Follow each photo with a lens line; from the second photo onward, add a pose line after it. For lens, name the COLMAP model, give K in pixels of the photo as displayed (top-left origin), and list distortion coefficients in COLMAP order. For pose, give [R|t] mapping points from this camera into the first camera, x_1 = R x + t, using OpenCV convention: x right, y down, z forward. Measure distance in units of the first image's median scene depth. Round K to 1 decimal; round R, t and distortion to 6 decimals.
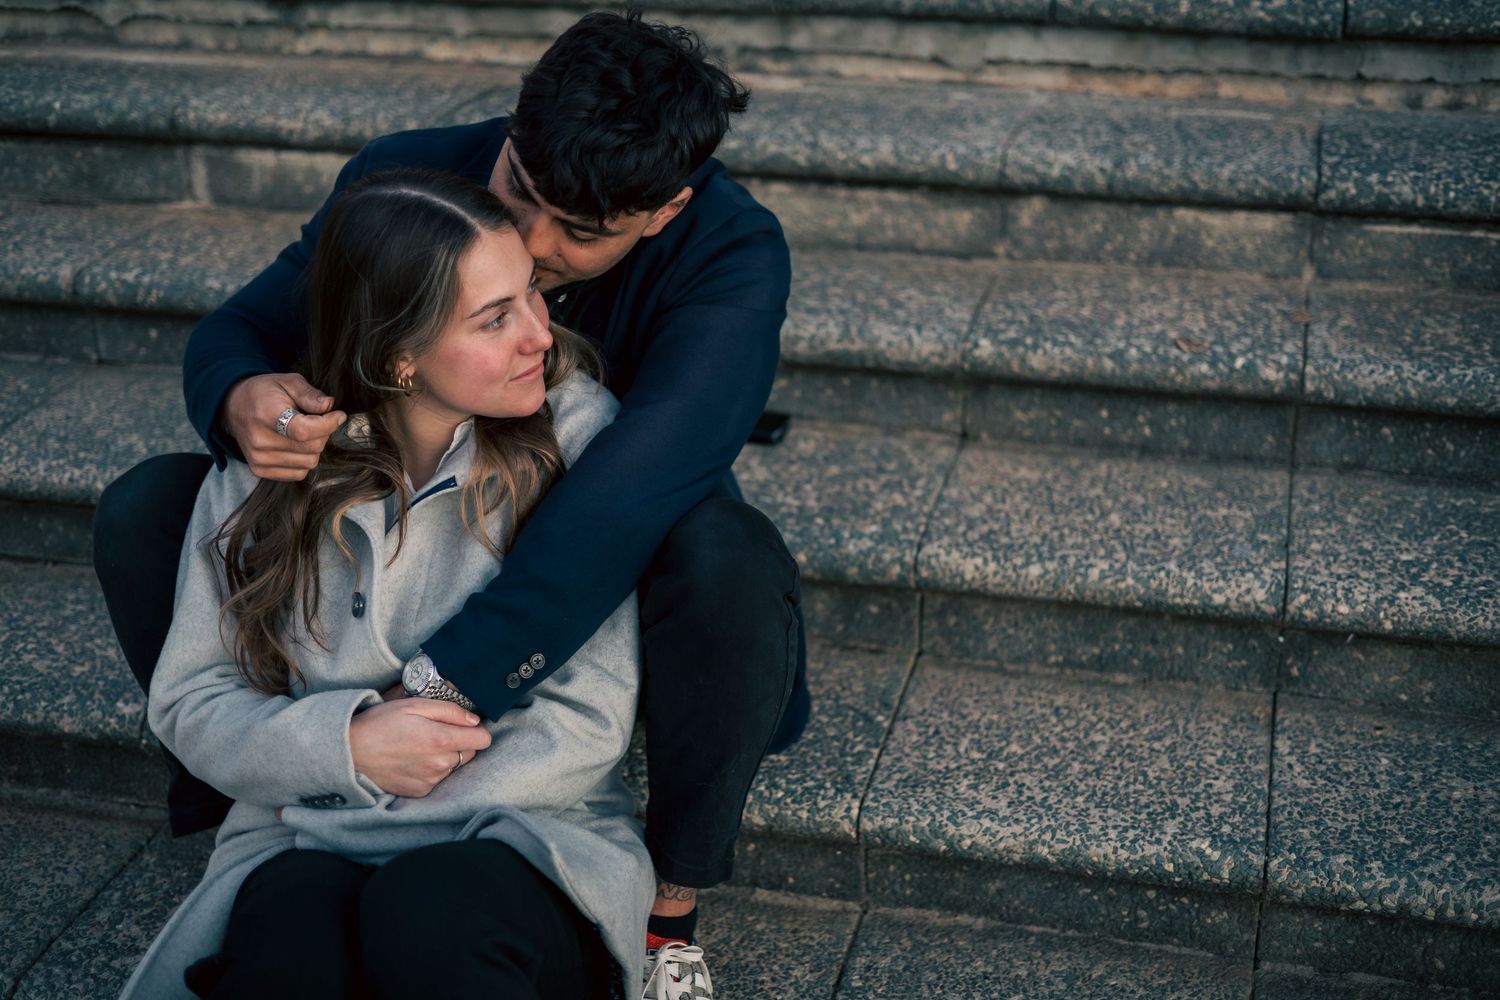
lens RADIAL K [[1991.2, 0, 749.7], [0, 1991.2, 364.0], [0, 0, 1]] dist [0.006903, 0.038238]
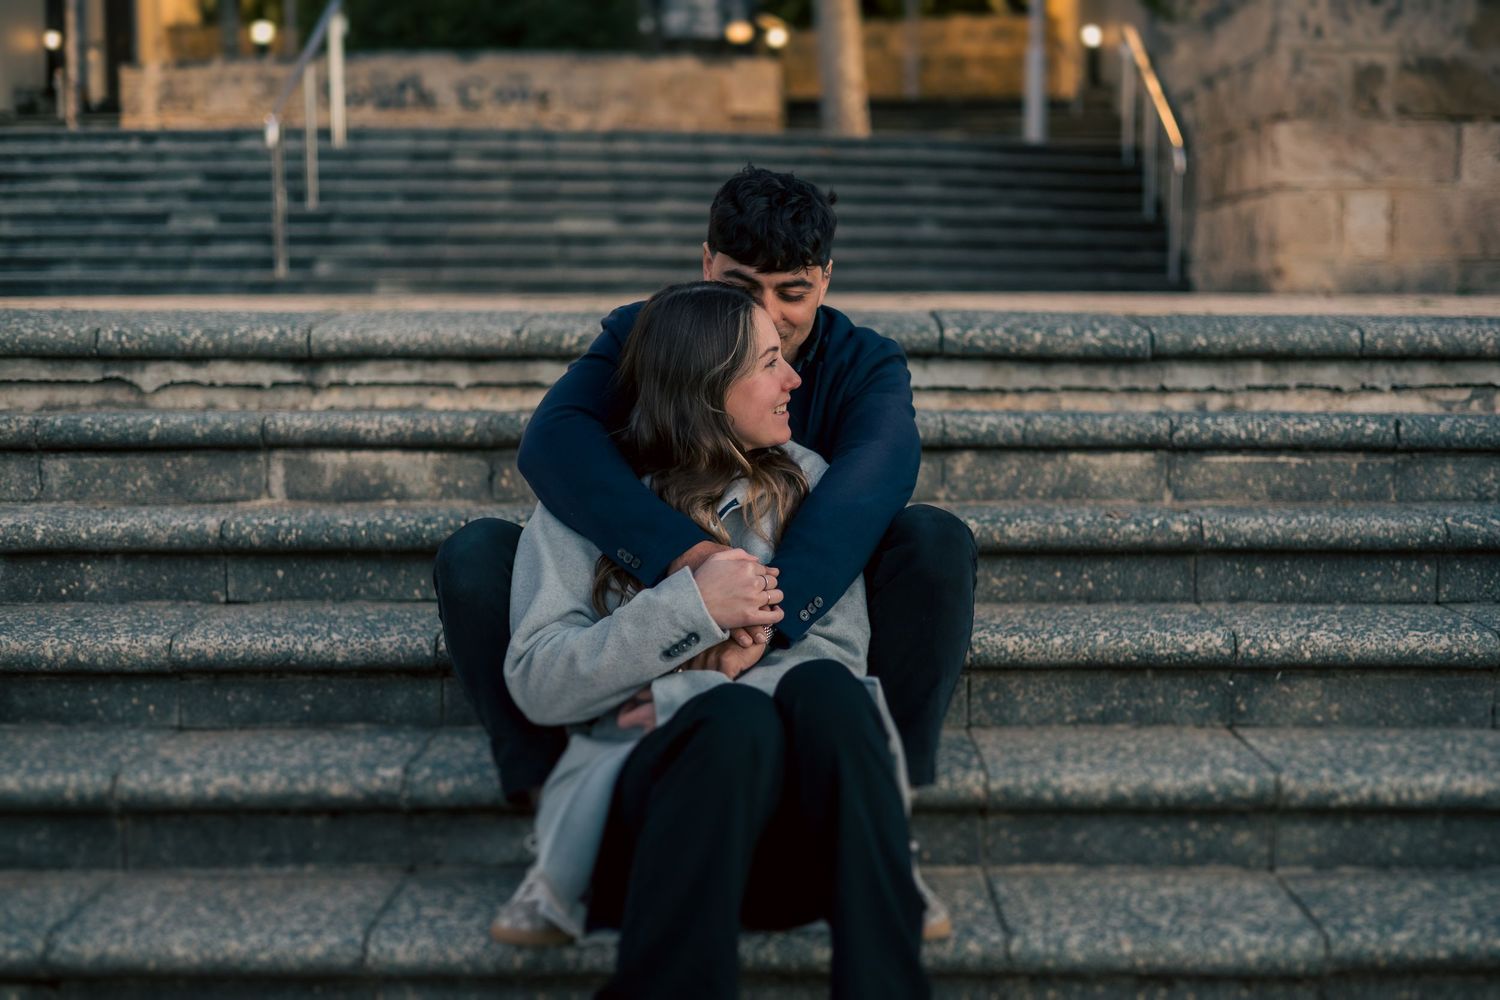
lens RADIAL K [[1991.2, 0, 749.7], [0, 1991.2, 364.0], [0, 0, 1]] dist [0.006903, 0.038238]
pose [[0.976350, 0.002869, 0.216177, -0.319459], [0.066311, 0.947743, -0.312068, 0.297052], [-0.205775, 0.319022, 0.925138, -0.257228]]
